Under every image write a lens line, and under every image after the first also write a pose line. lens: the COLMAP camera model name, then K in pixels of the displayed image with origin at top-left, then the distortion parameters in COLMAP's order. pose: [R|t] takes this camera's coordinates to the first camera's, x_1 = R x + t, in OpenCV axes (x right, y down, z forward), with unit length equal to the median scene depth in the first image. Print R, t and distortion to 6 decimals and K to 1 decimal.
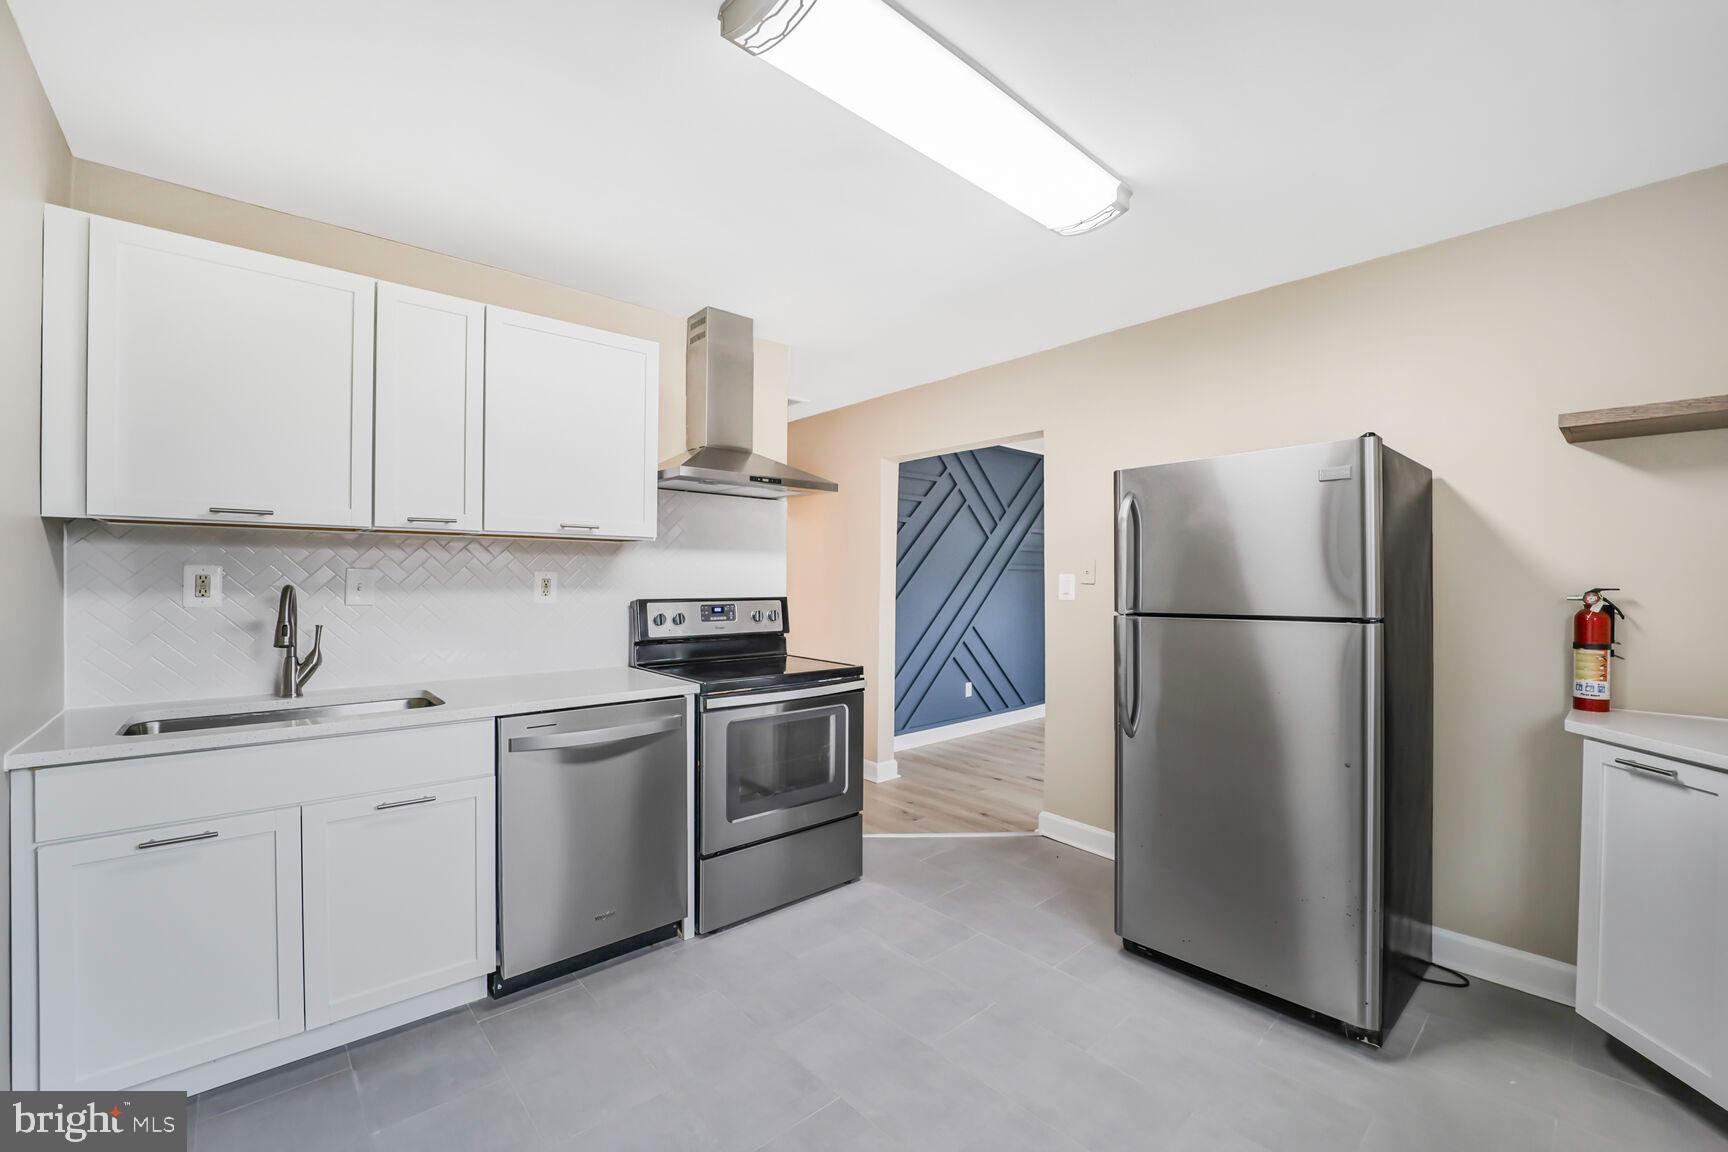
lens RADIAL K [[697.0, 0, 859.7], [0, 697.0, 579.7], [0, 0, 1]] dist [-0.028747, -0.000166]
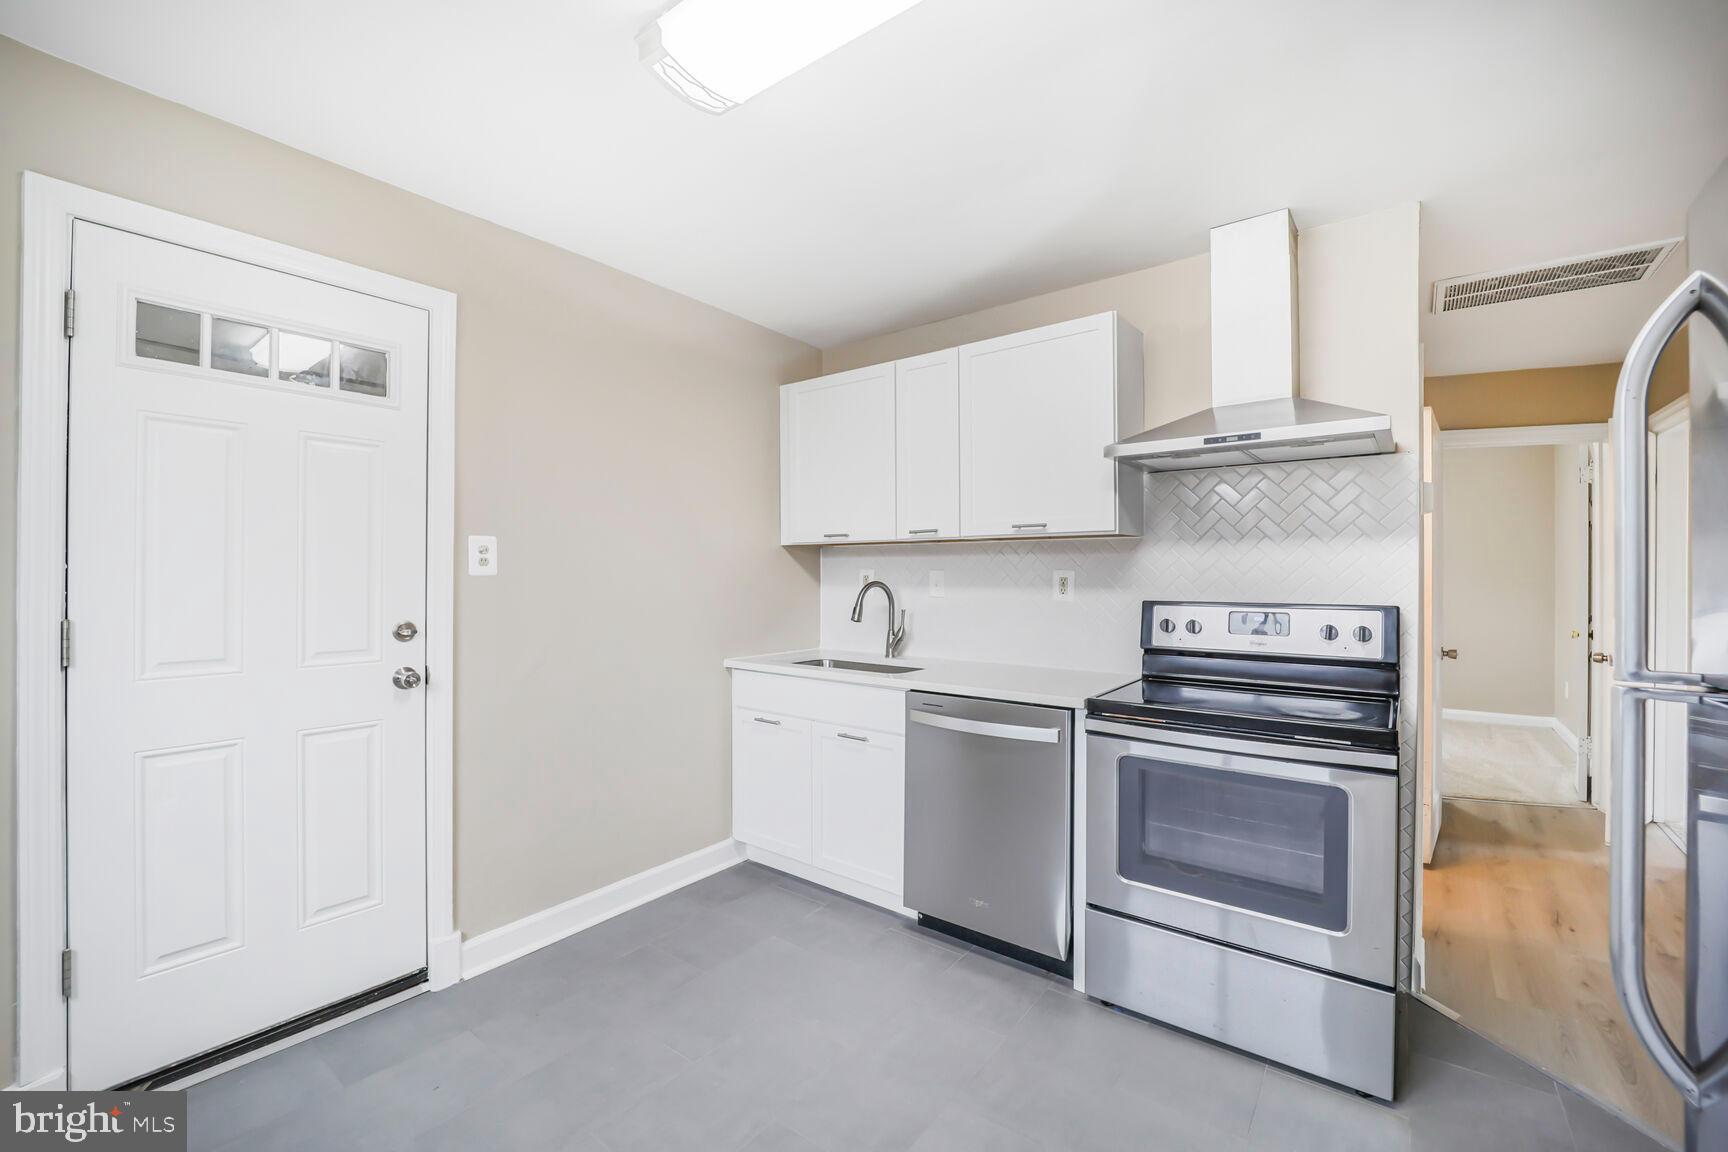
lens RADIAL K [[702.5, 0, 864.0], [0, 702.5, 576.0], [0, 0, 1]] dist [-0.027011, -0.000462]
pose [[0.182383, -0.006255, -0.983208, 0.514271], [-0.002798, 0.999972, -0.006881, 0.004390], [0.983224, 0.004006, 0.182360, 0.522710]]
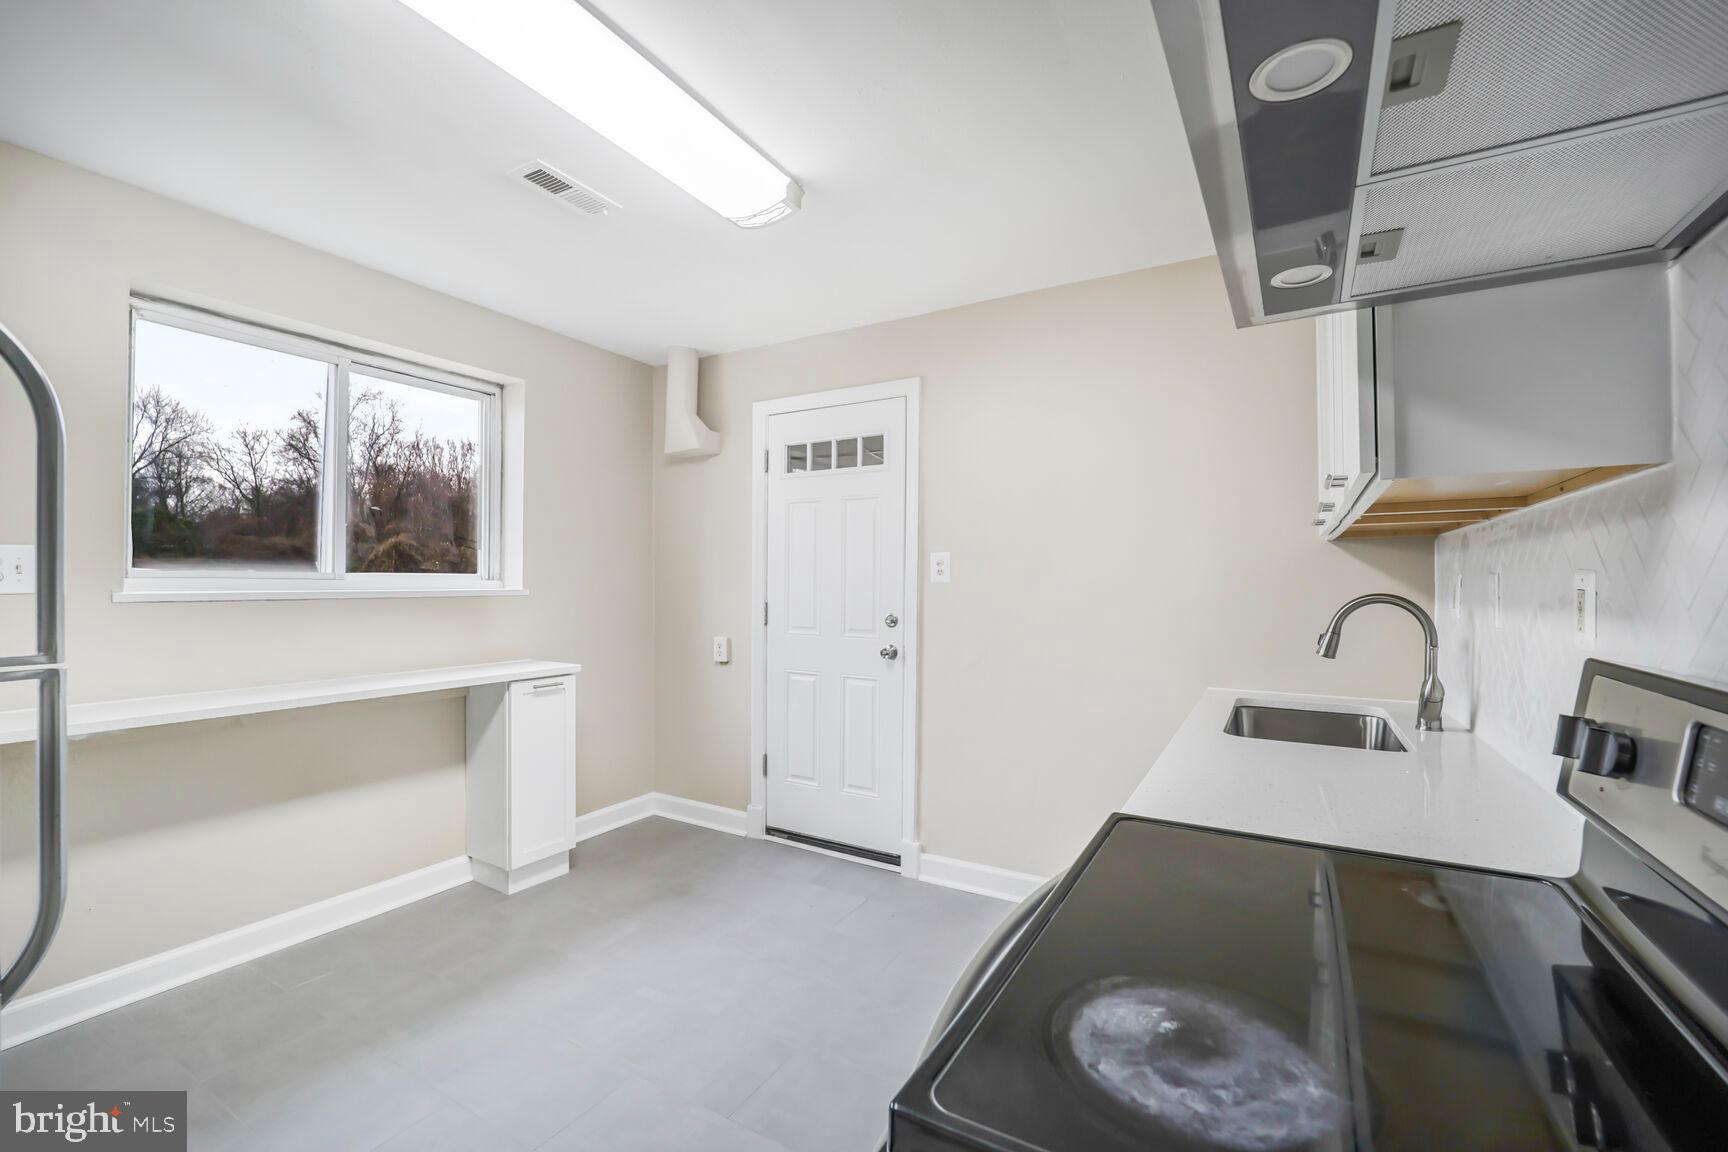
lens RADIAL K [[707.3, 0, 867.8], [0, 707.3, 588.2], [0, 0, 1]] dist [-0.066484, -0.000121]
pose [[-0.948700, -0.010573, -0.316002, 0.063117], [-0.013021, 0.999899, 0.005635, 0.003425], [0.315911, 0.009461, -0.948742, 1.244211]]
